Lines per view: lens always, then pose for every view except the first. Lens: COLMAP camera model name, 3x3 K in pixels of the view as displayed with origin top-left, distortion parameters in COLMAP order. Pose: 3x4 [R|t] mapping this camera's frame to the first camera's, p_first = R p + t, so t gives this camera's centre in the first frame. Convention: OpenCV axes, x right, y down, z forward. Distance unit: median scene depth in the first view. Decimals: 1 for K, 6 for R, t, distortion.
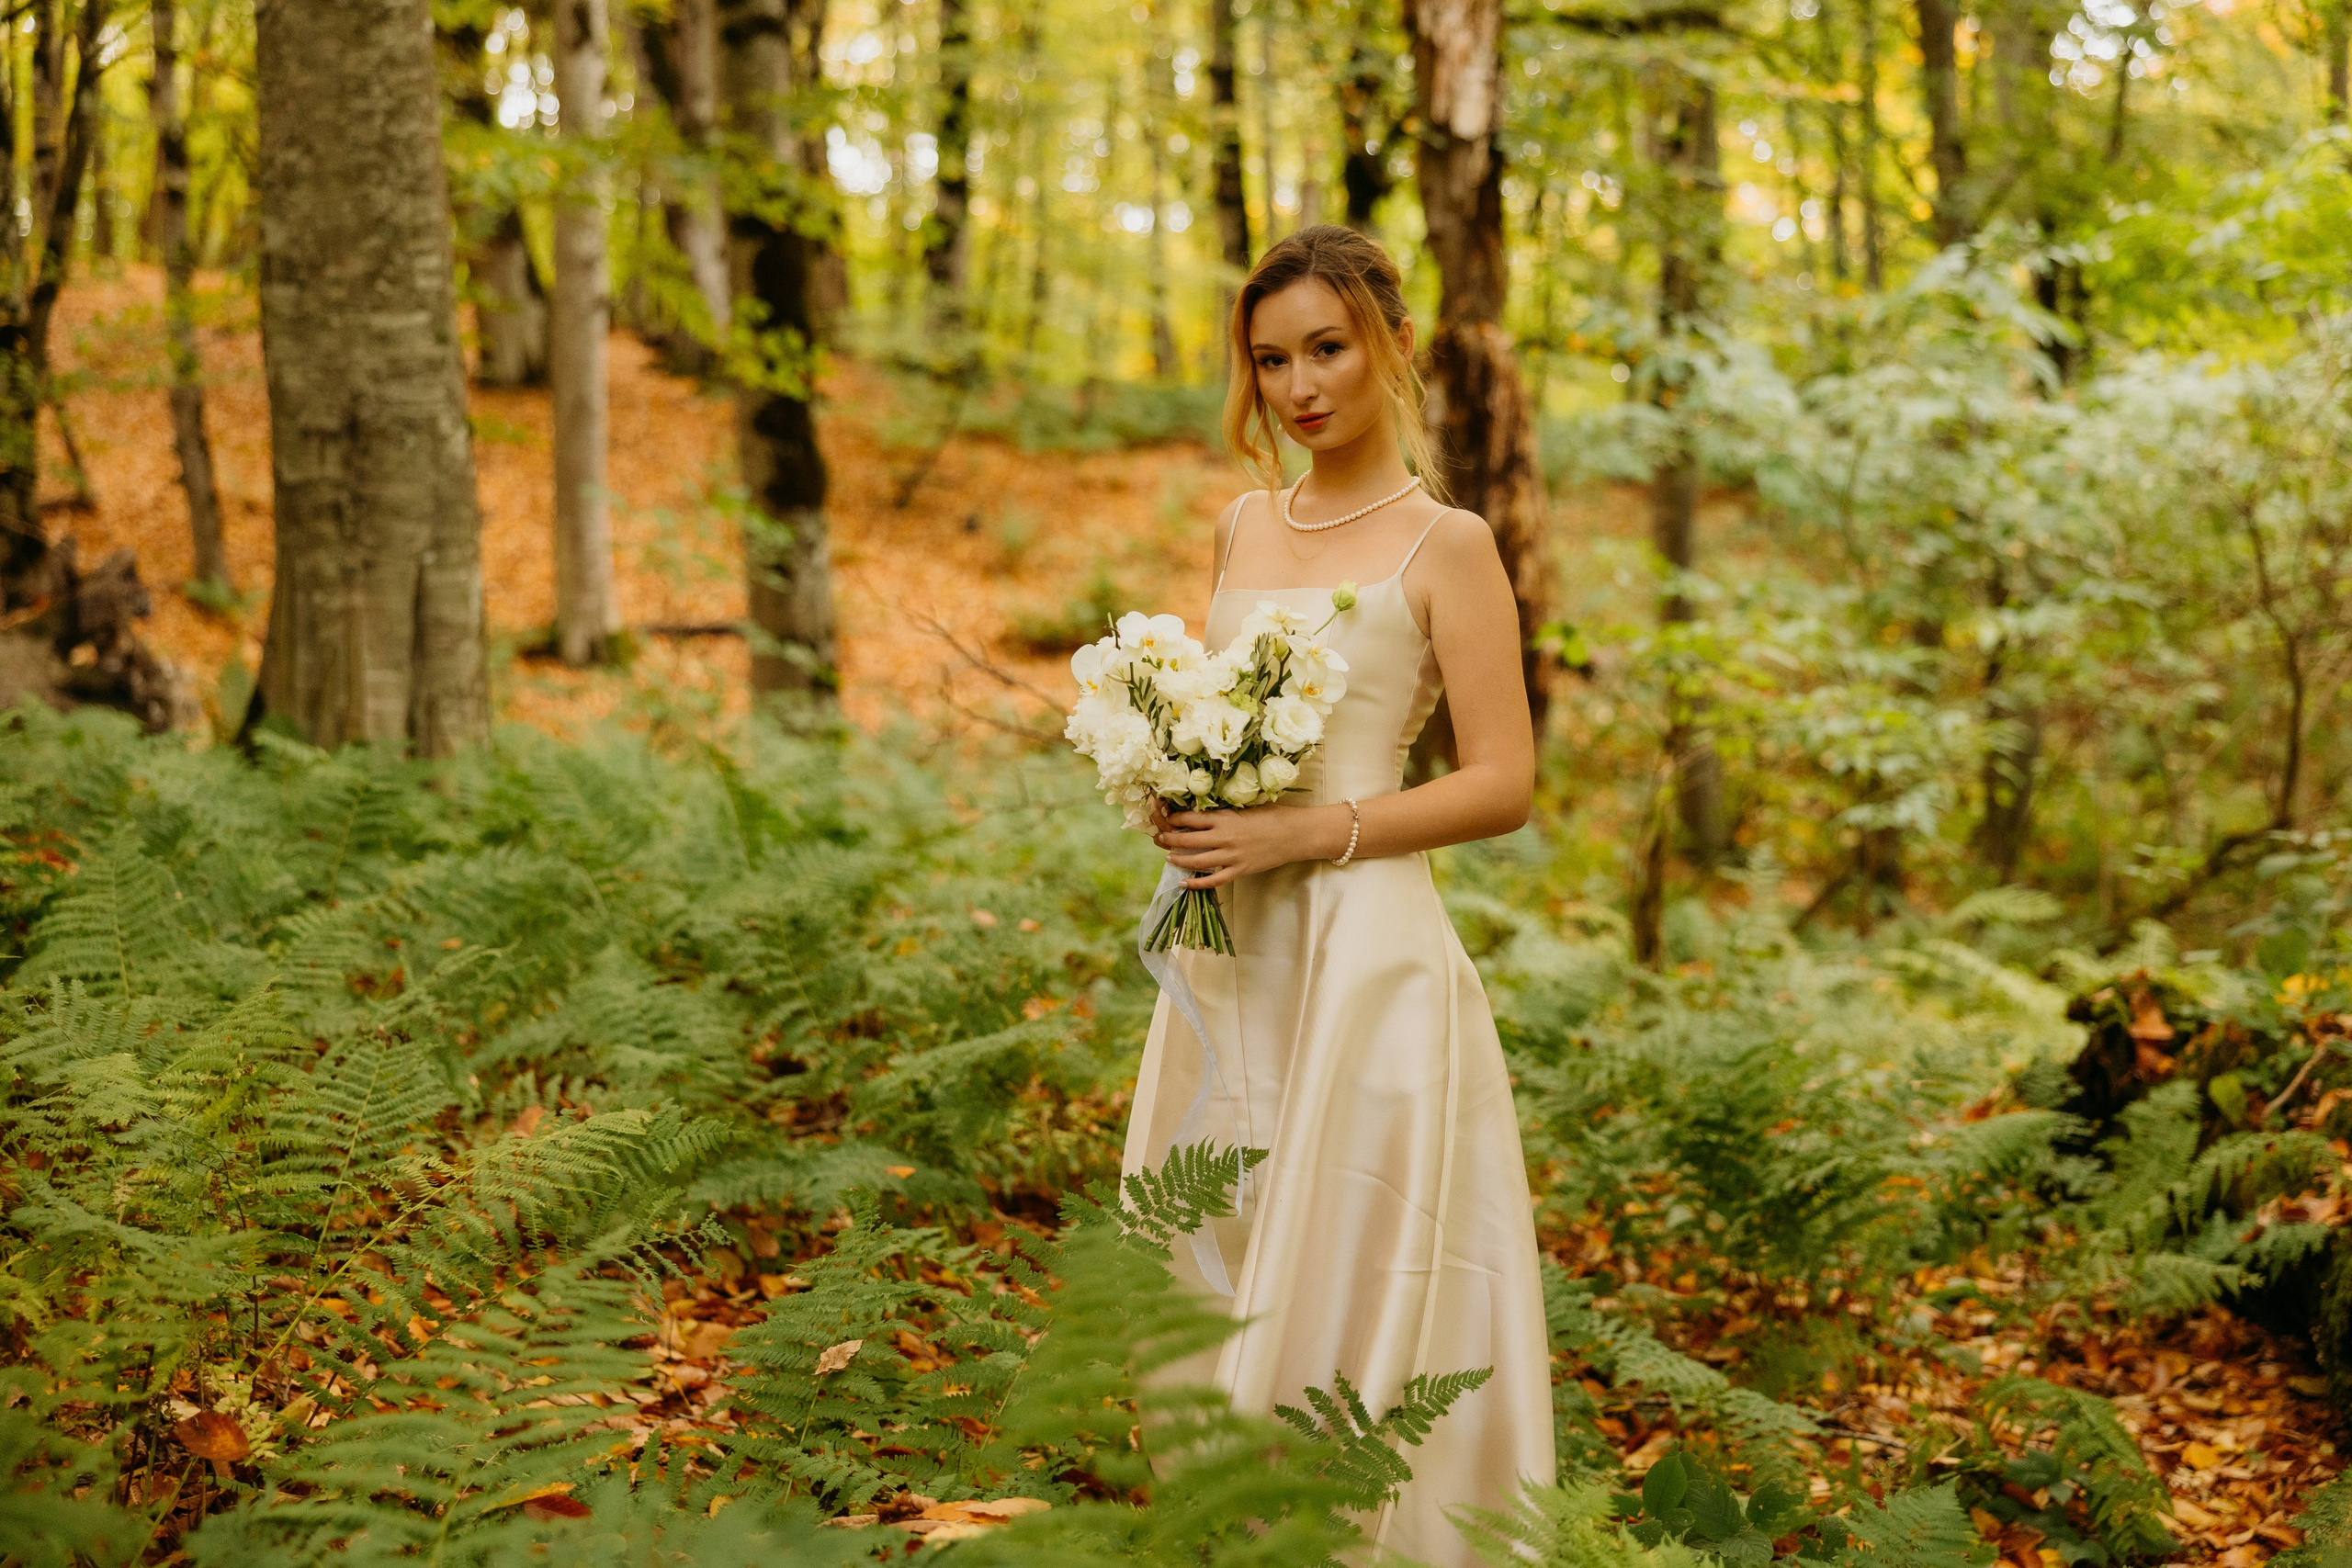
lens RADIAL K [[3182.4, 0, 1177.5], [0, 3182.4, 751.8], [0, 0, 1]] dist [0.029483, -0.021219]
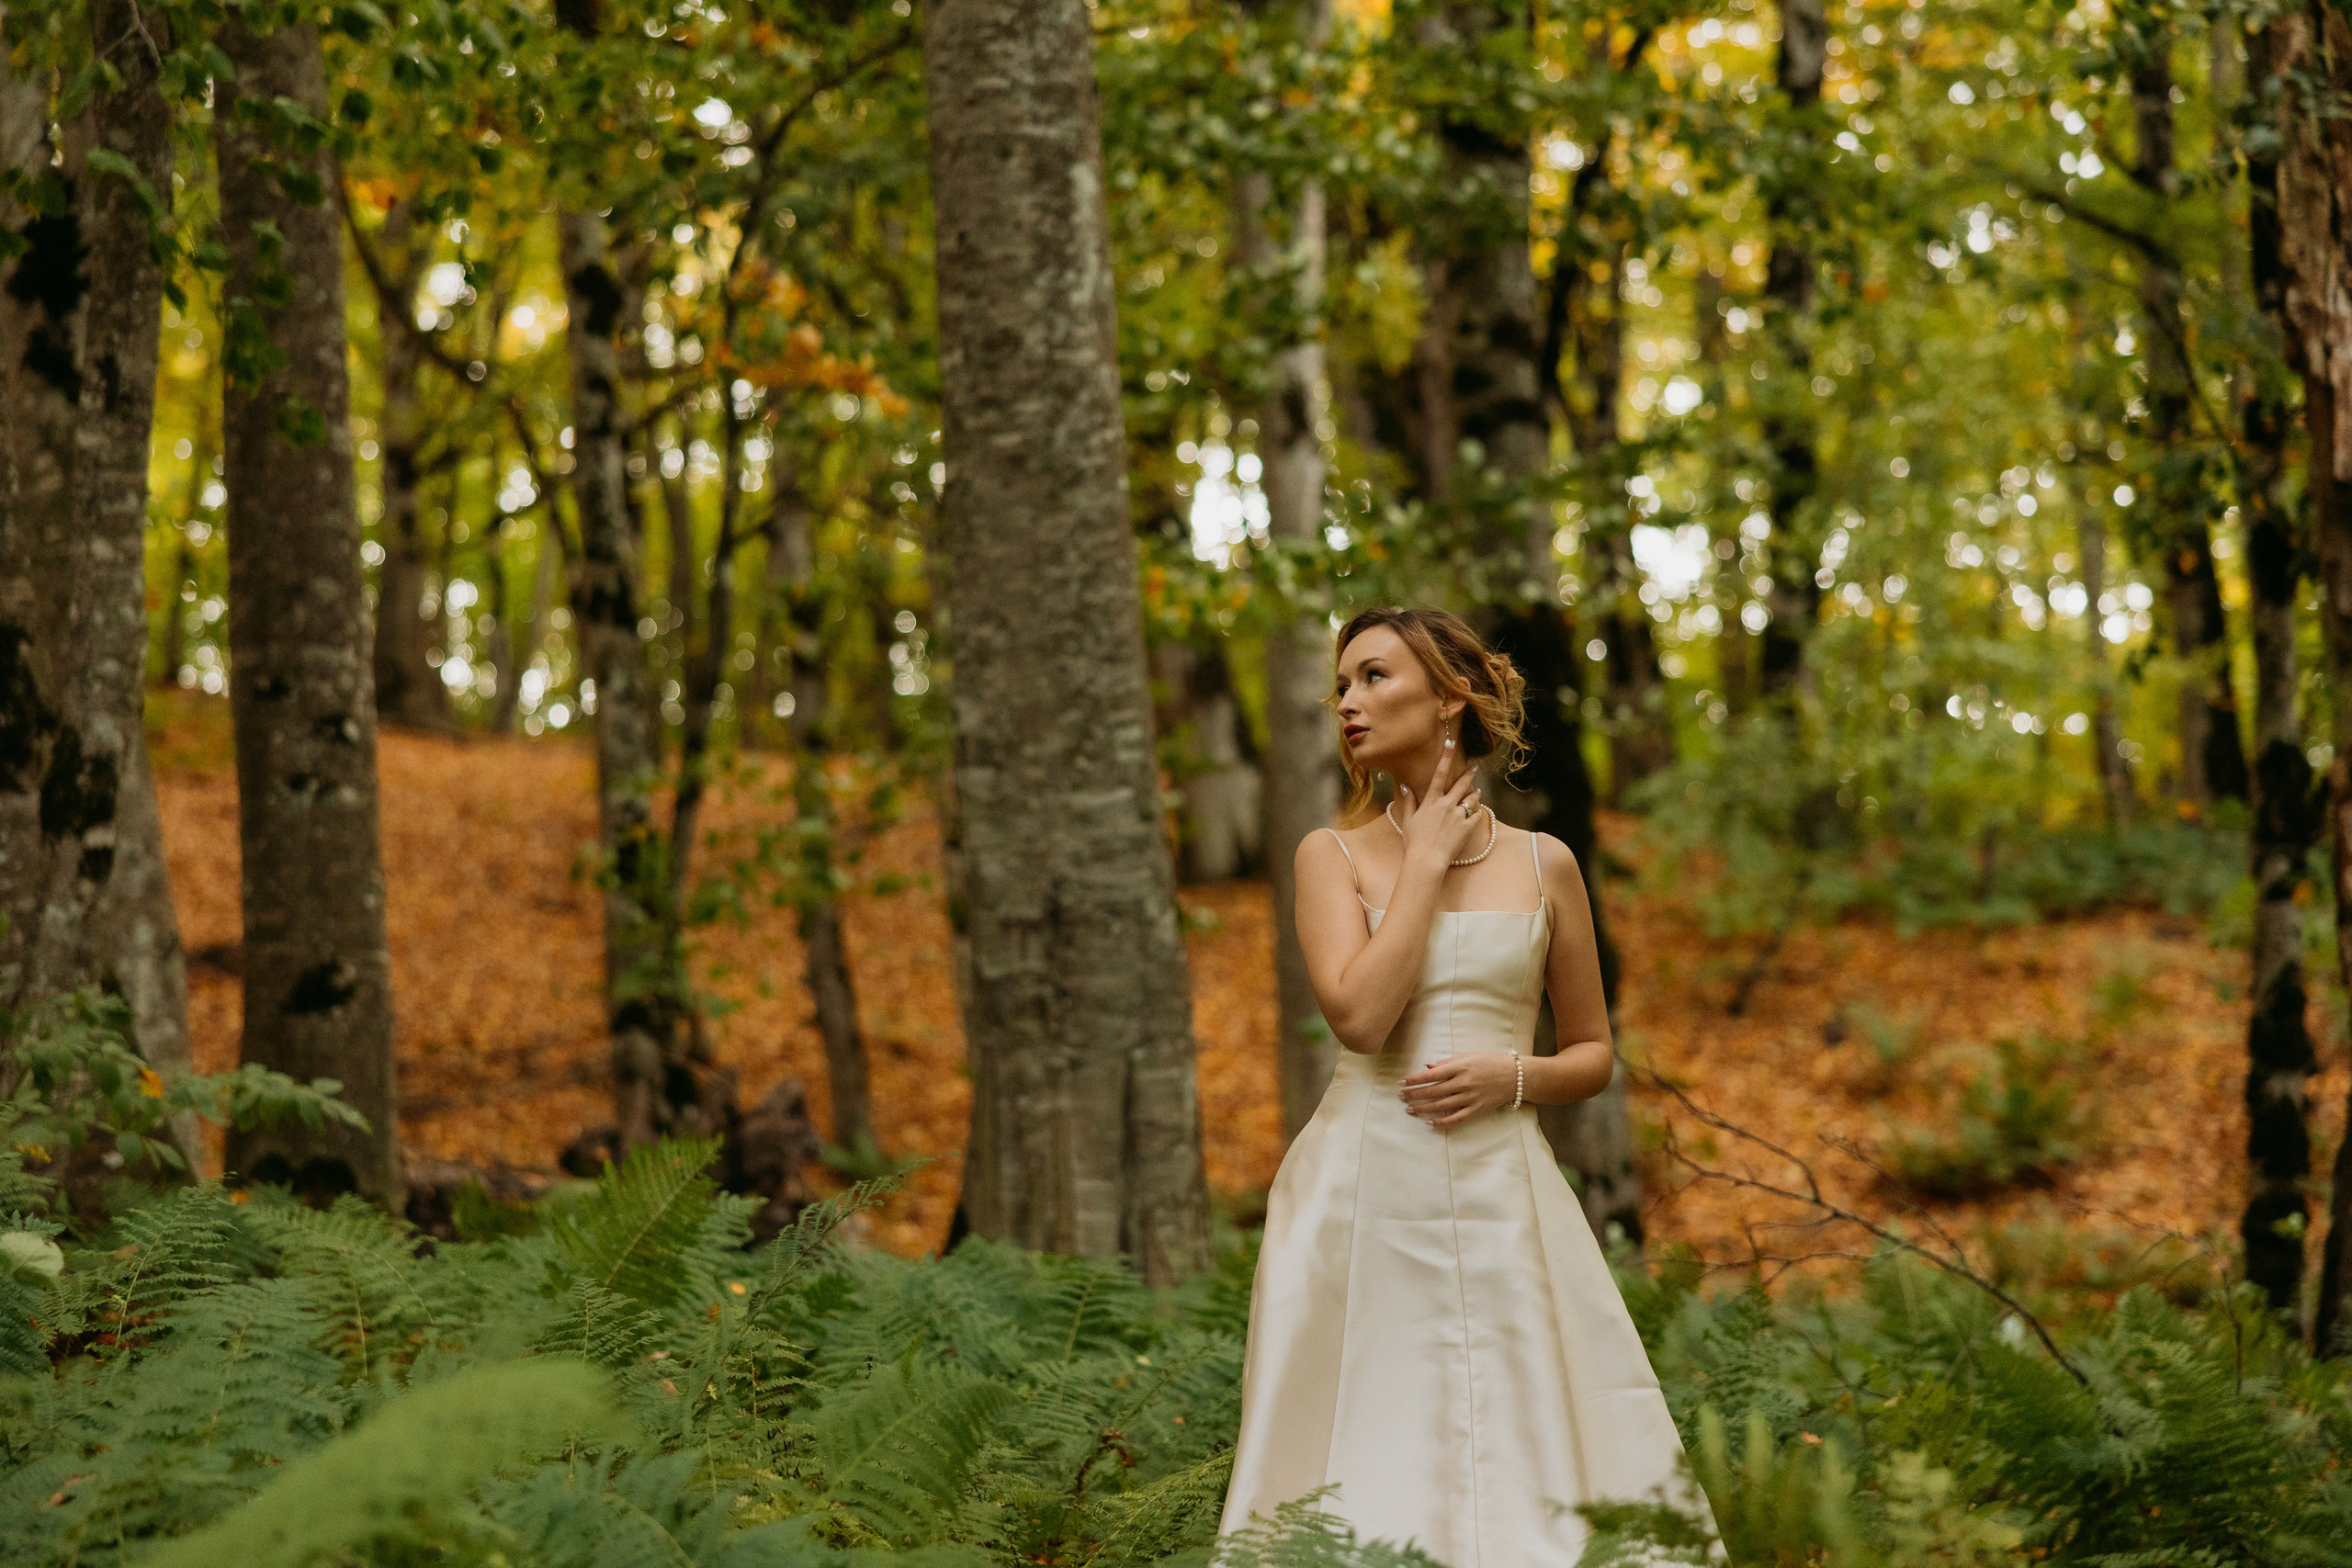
lens RADIAL K [[4572.6, 0, 1066.2], [0, 4572.6, 790.6], [0, 0, 1]] dist [0.122184, -0.003935]
pose [[0.970383, -0.057608, -0.234600, 0.026099], [0.026516, 0.990681, -0.133594, 0.017881], [0.240110, 0.123417, 0.962868, -0.126781]]
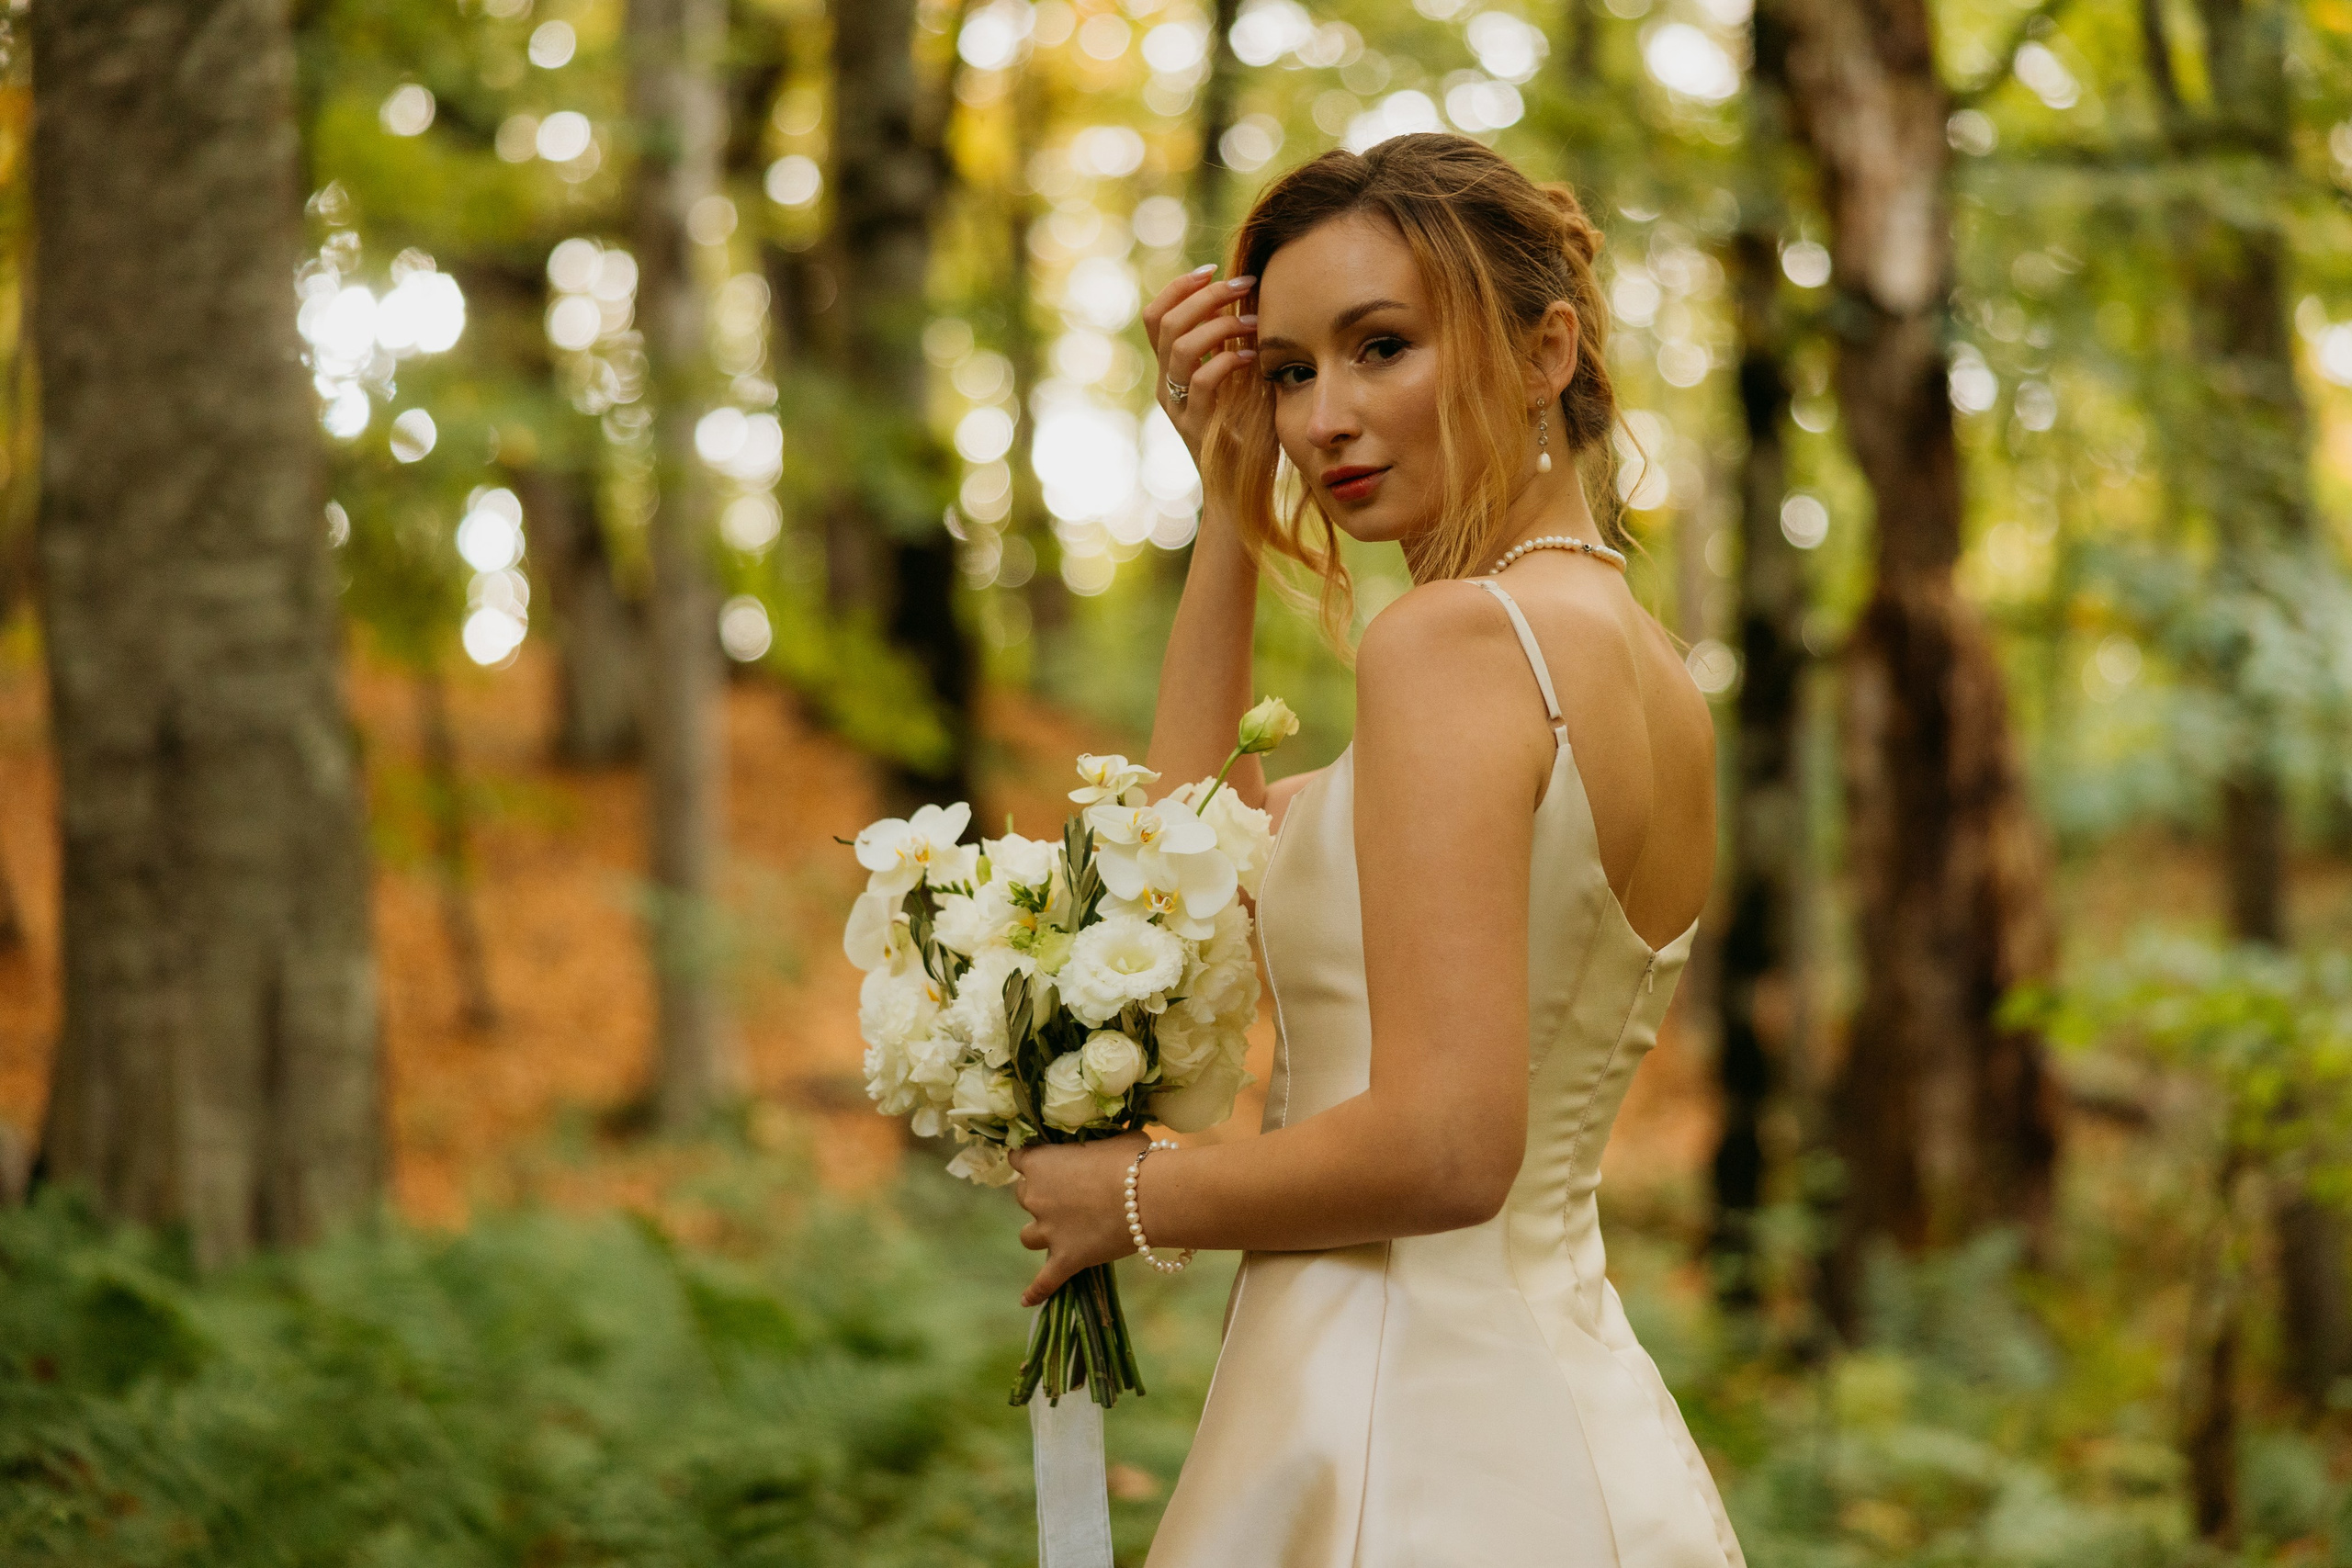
lens RADIAL K [[4511.9, 0, 1333.4], [0, 4511.9, 782.9], [0, 0, 1]] dist [-0.066498, -0.204265]
pose [[0.998243, -0.029044, -0.051641, 0.012844], [0.023380, 0.993975, -0.107083, 0.004838], [0.054440, 0.105687, 0.992908, 0.043926]]
